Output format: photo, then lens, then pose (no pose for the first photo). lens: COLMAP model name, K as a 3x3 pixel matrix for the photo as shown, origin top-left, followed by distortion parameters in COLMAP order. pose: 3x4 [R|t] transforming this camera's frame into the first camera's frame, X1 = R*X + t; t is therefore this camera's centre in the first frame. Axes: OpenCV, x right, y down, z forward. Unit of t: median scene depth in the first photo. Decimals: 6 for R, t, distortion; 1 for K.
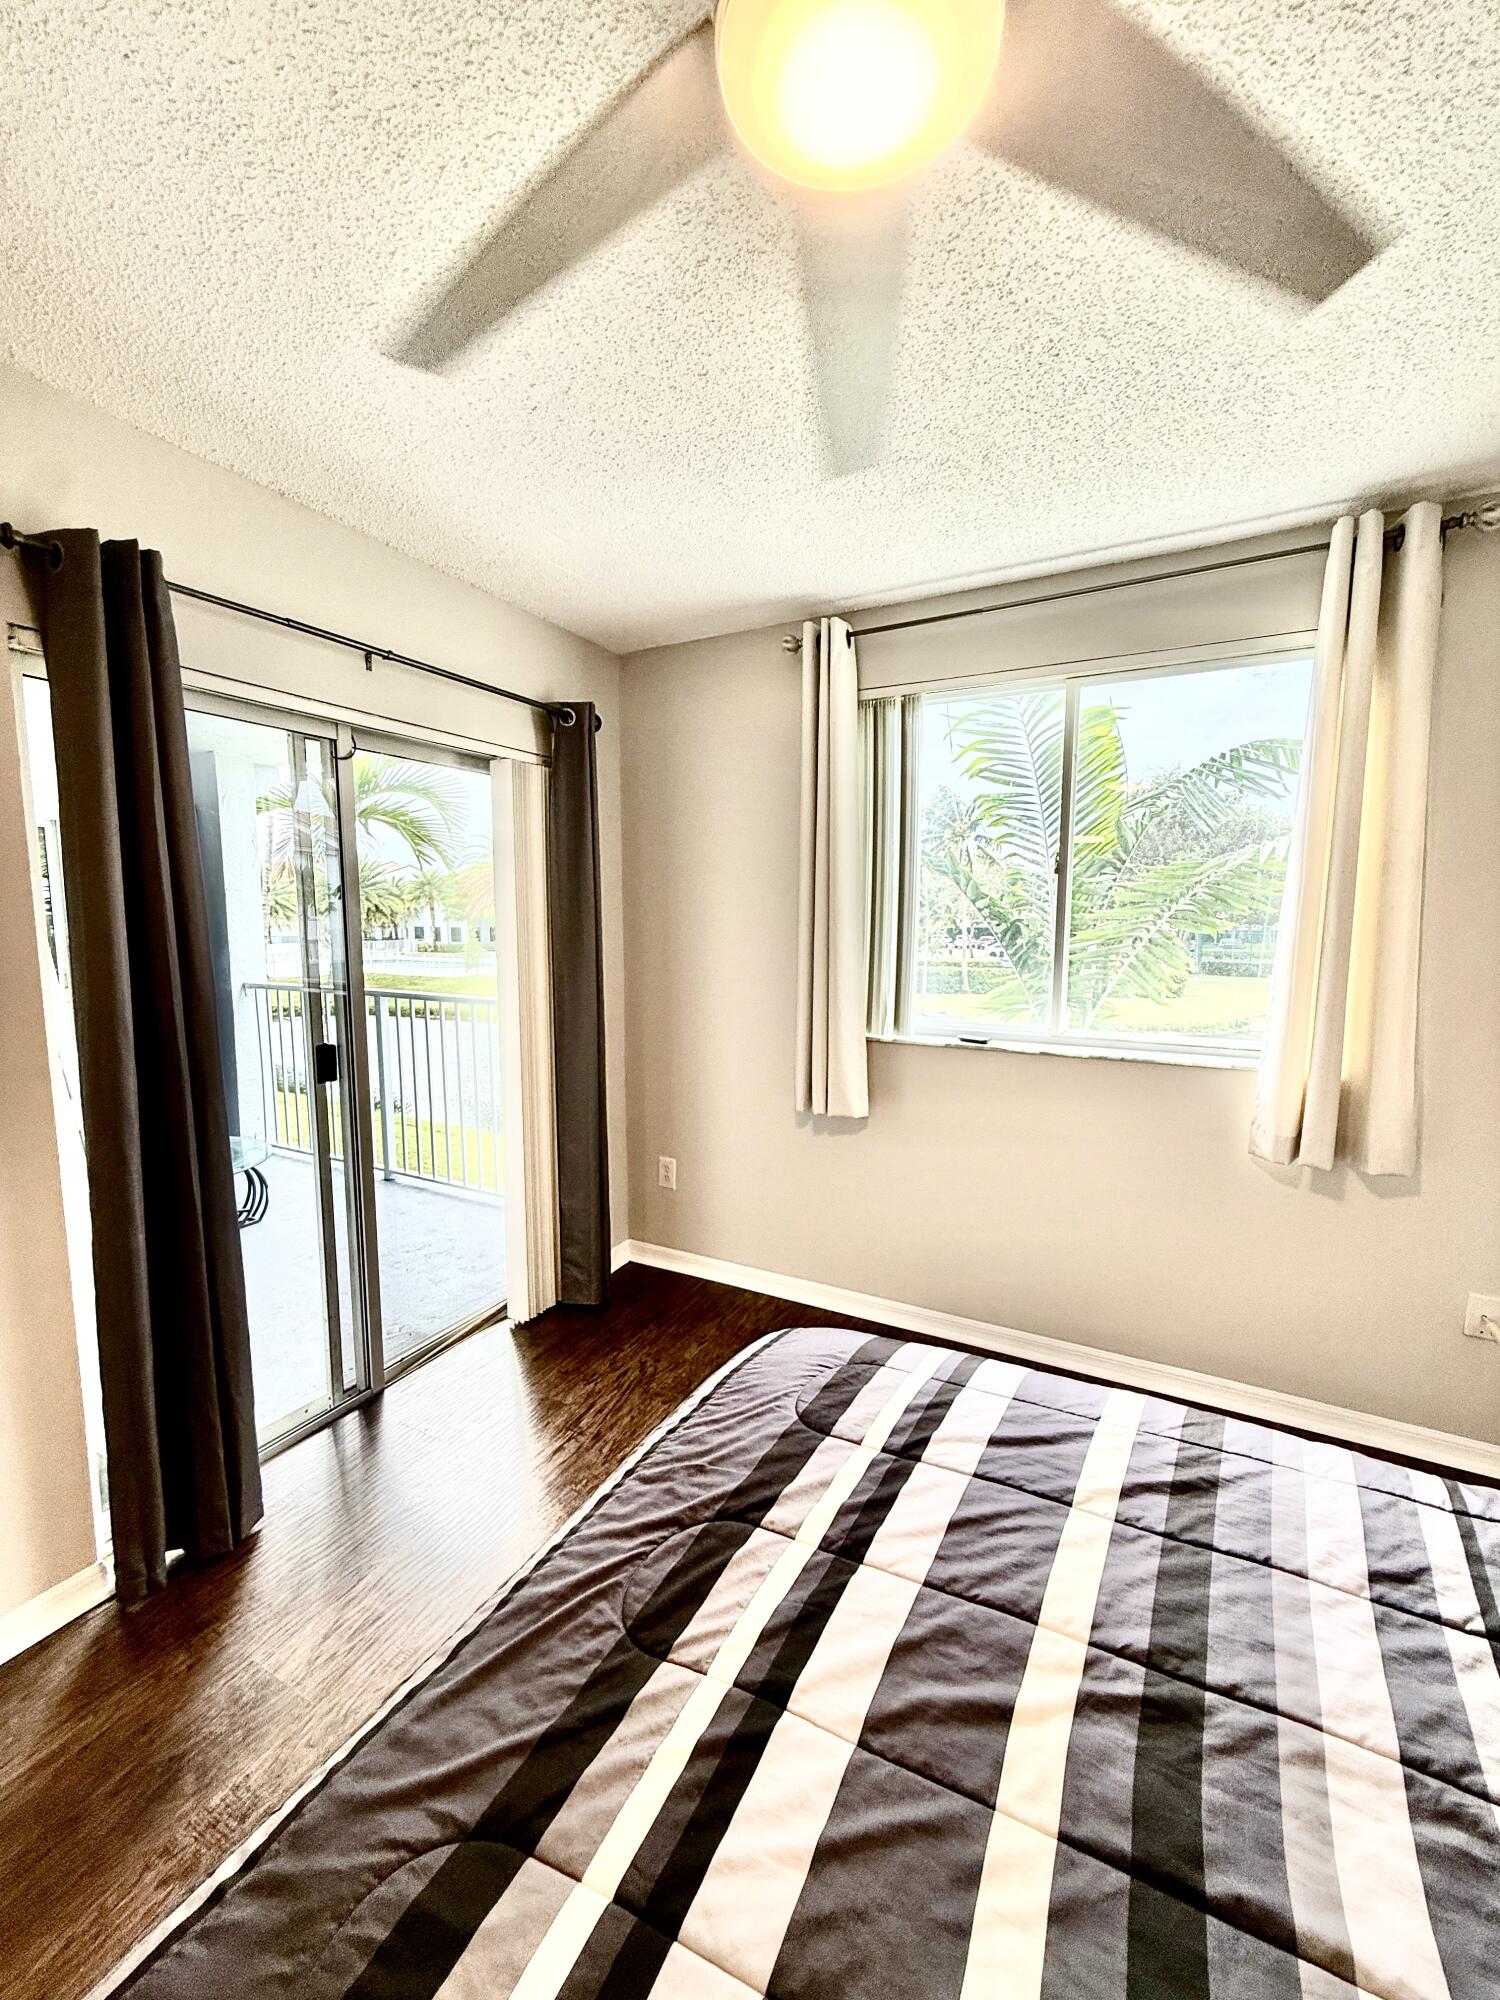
lens RADIAL K [[793.7, 0, 746.3], [0, 793.7, 999.5], [0, 0, 1]] dist [0.000240, 0.000376]
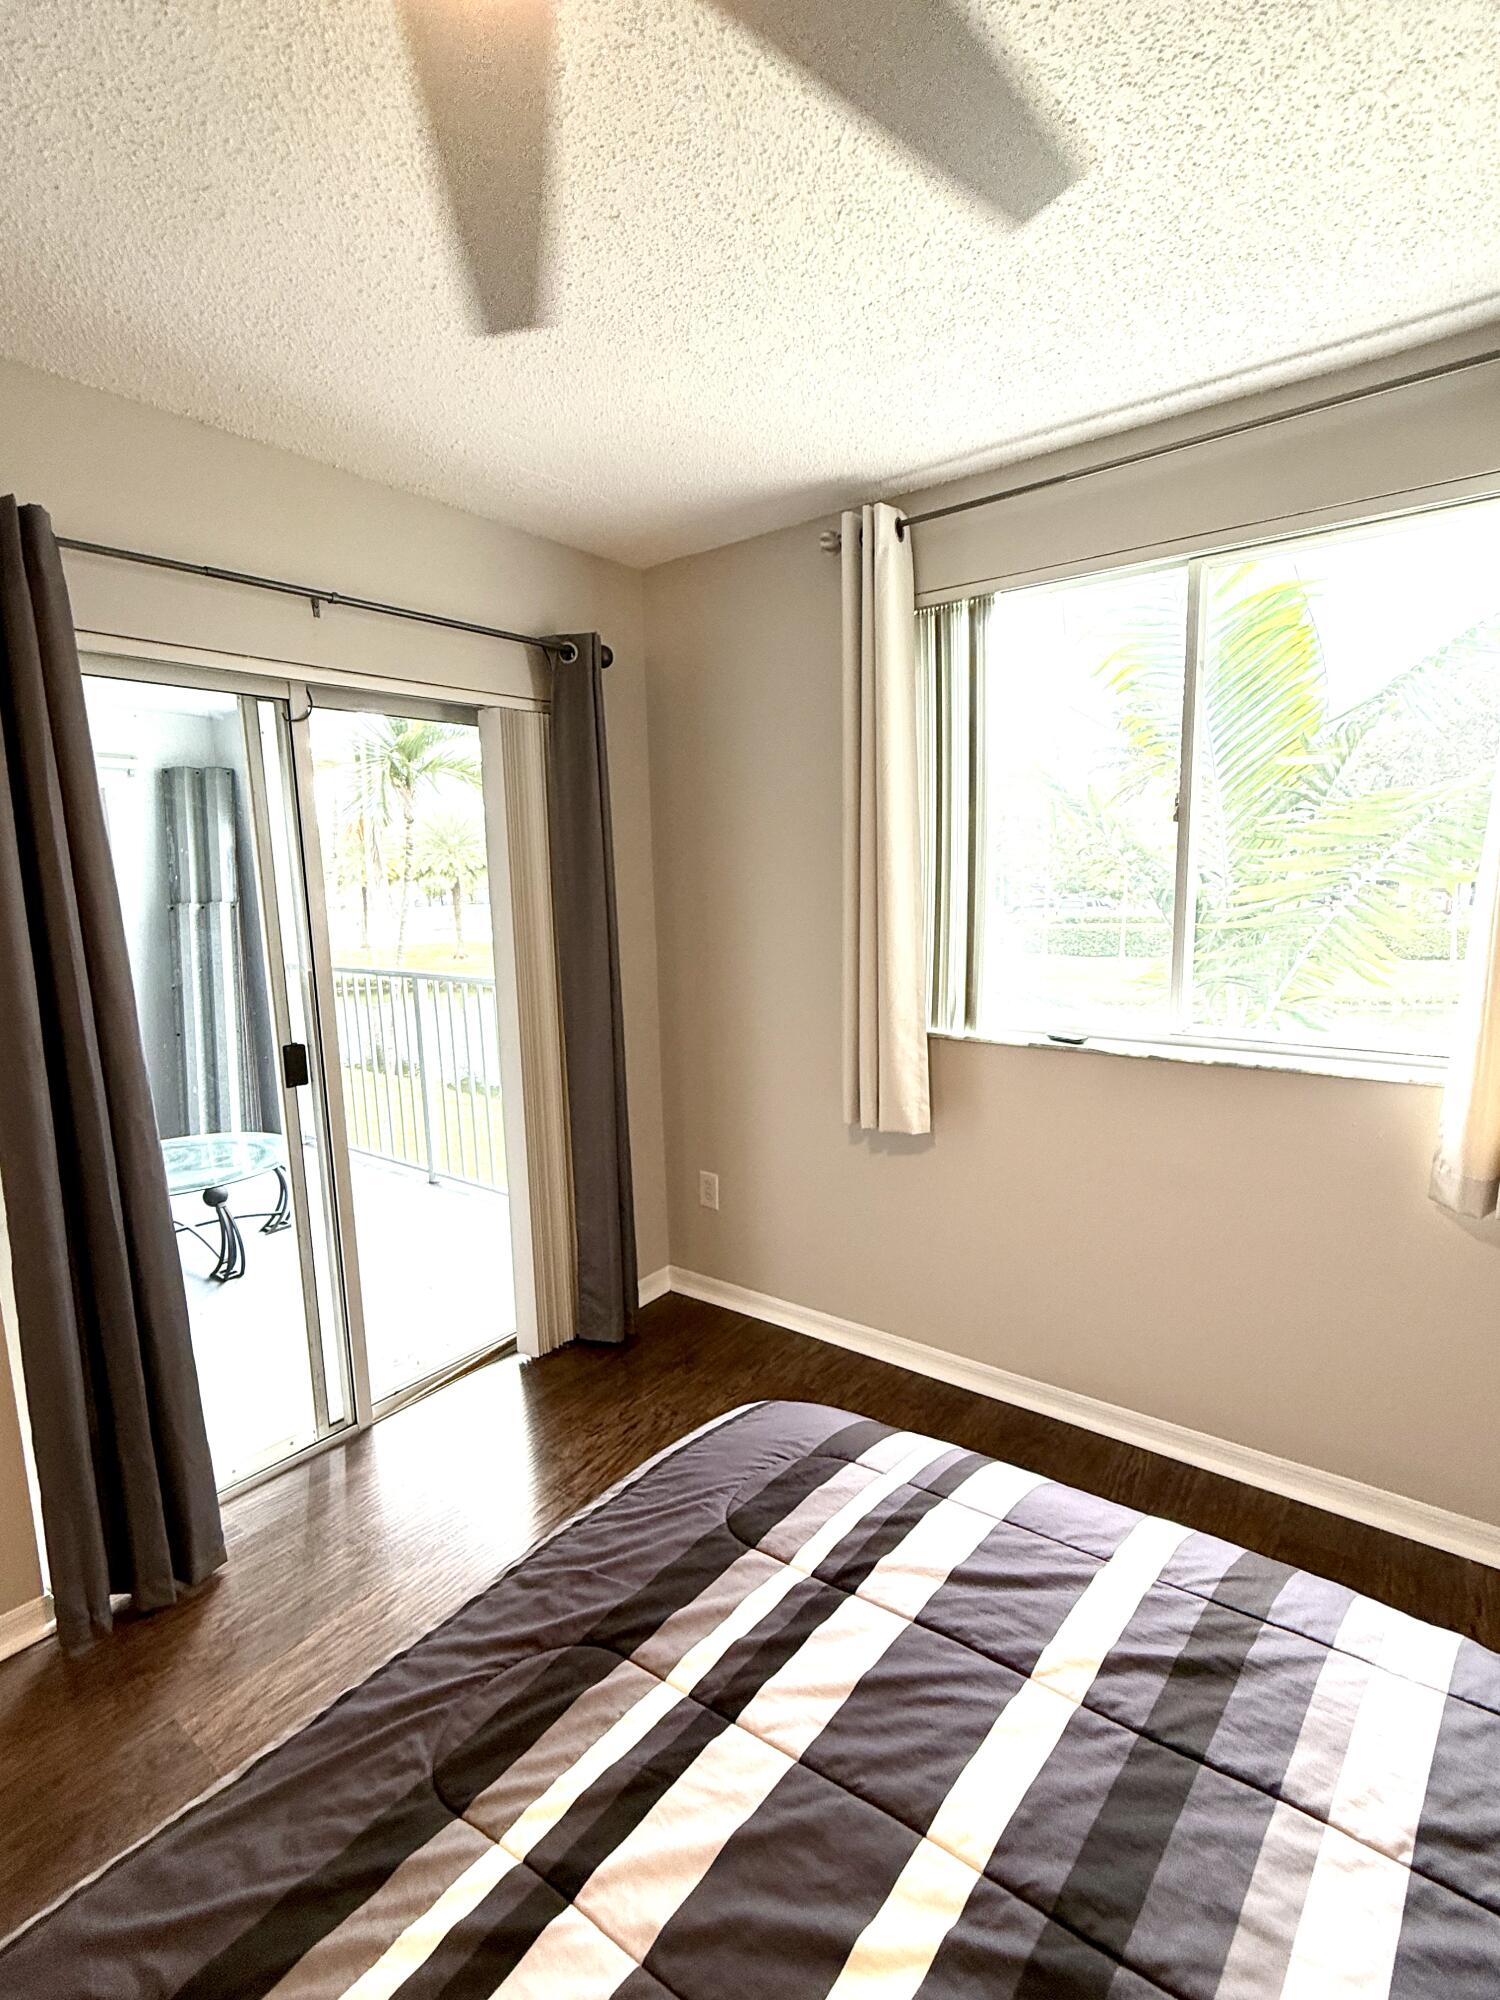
lens RADIAL K [[939.4, 0, 745.6], [0, 939.4, 1004.6], [0, 0, 1]] dist [-0.000346, 0.000493]
pose [[0.986160, -0.002541, -0.165776, 0.214448], [0.009206, 0.999179, 0.039452, -0.036225], [0.165540, -0.040432, 0.985374, 0.063626]]
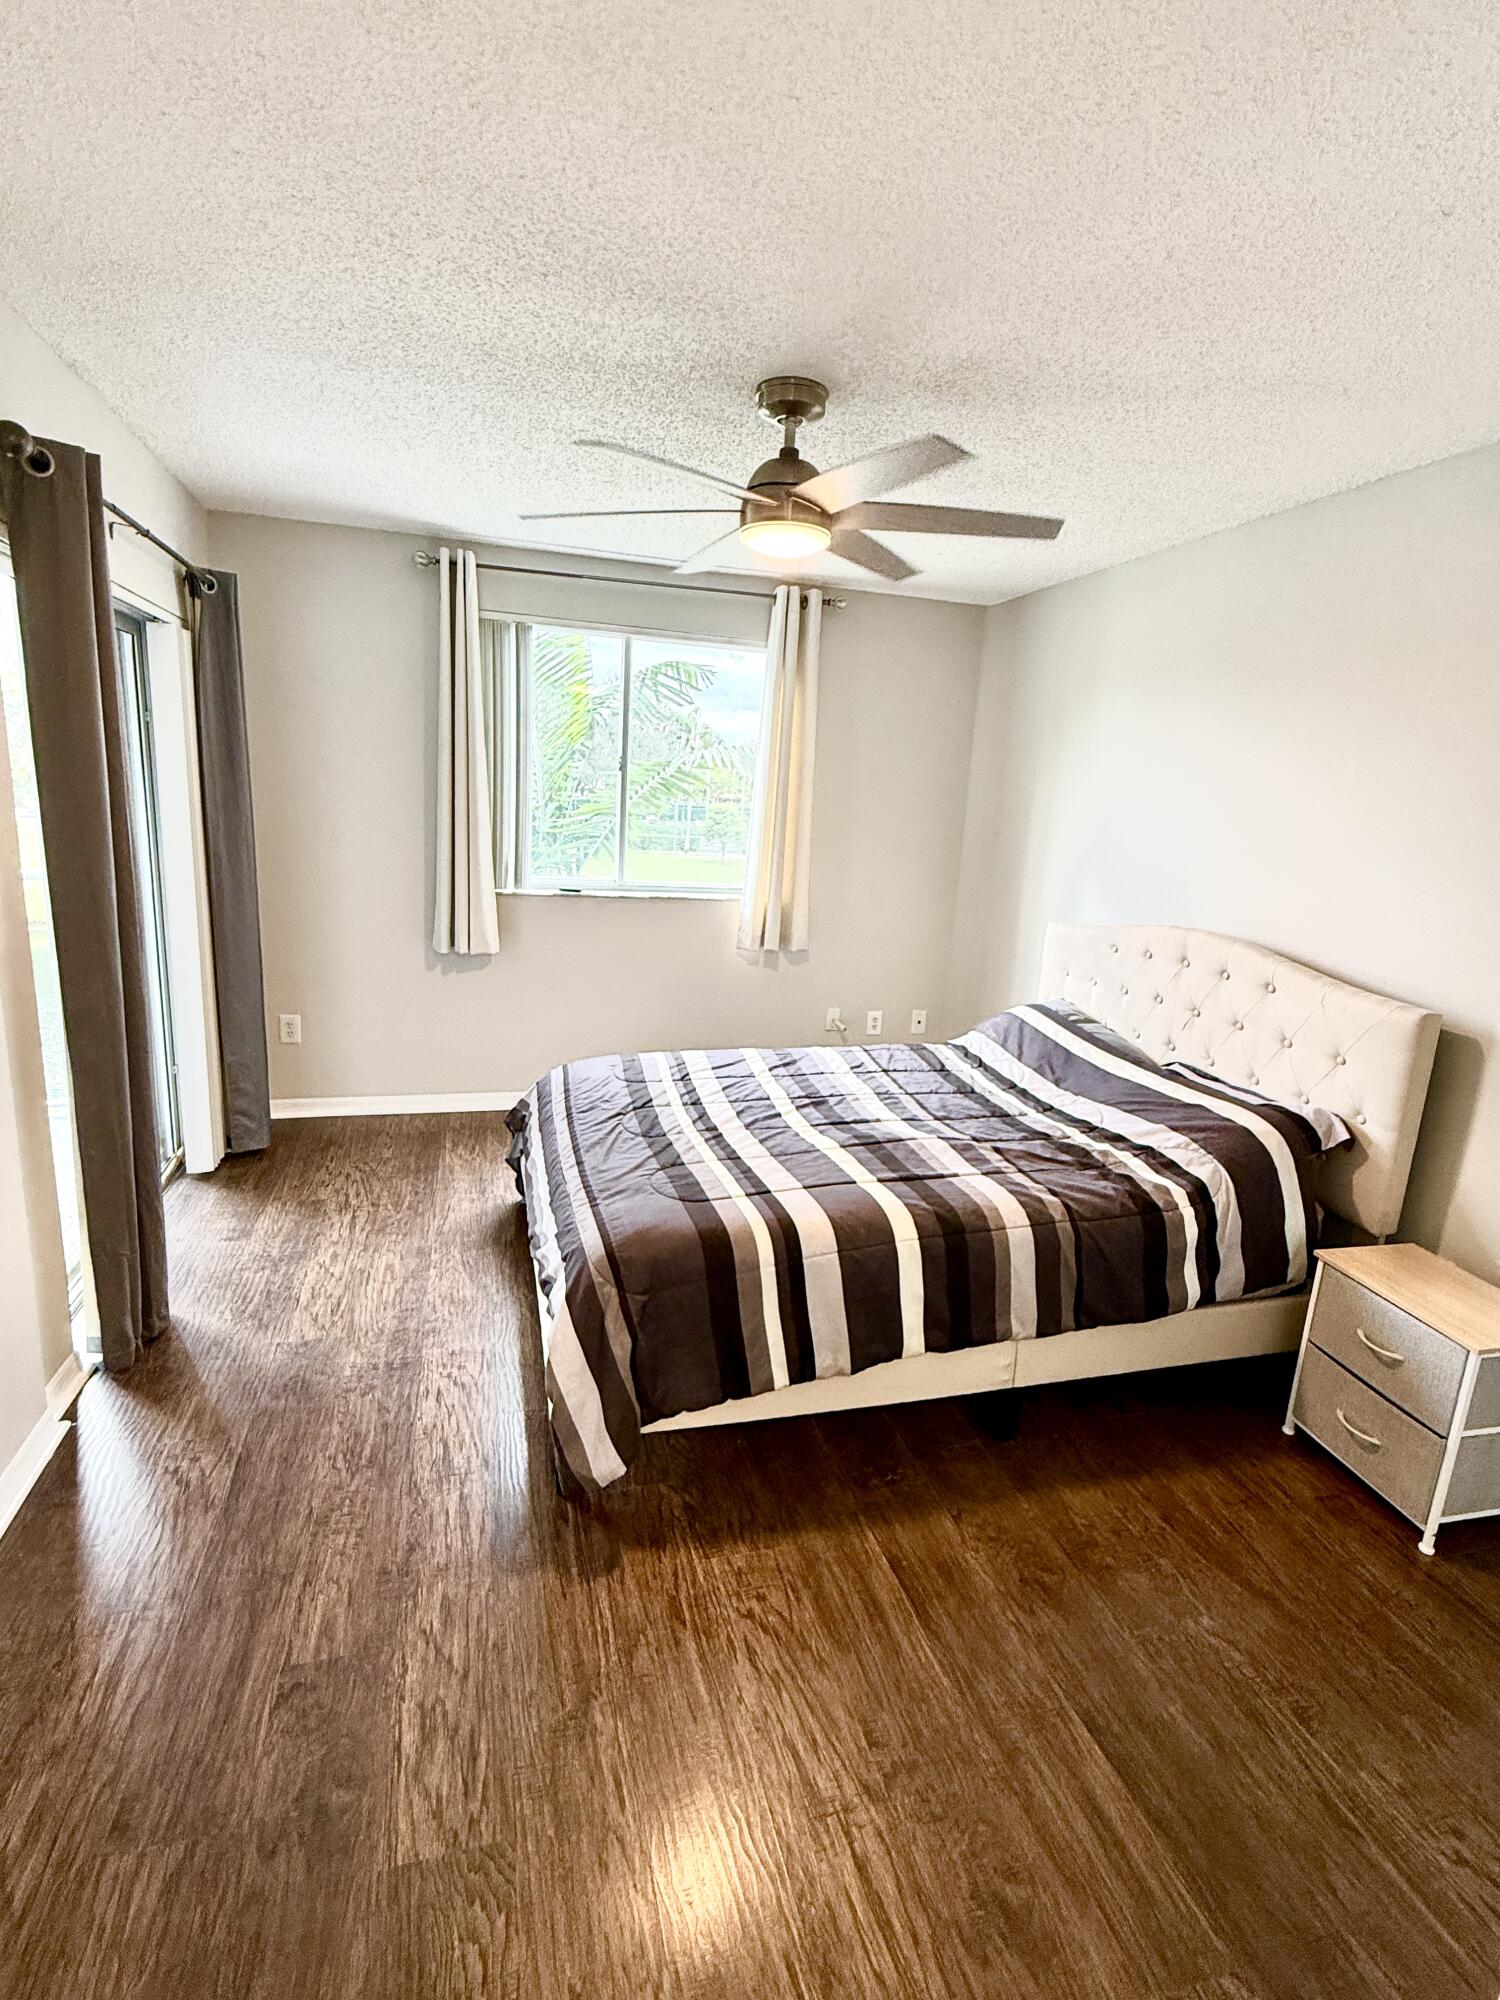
lens RADIAL K [[939.4, 0, 733.9], [0, 939.4, 1002.5], [0, 0, 1]] dist [-0.000346, 0.000493]
pose [[0.726209, -0.111405, 0.678387, -1.062326], [0.019676, 0.989746, 0.141474, 0.031529], [-0.687192, -0.089392, 0.720955, -0.652569]]
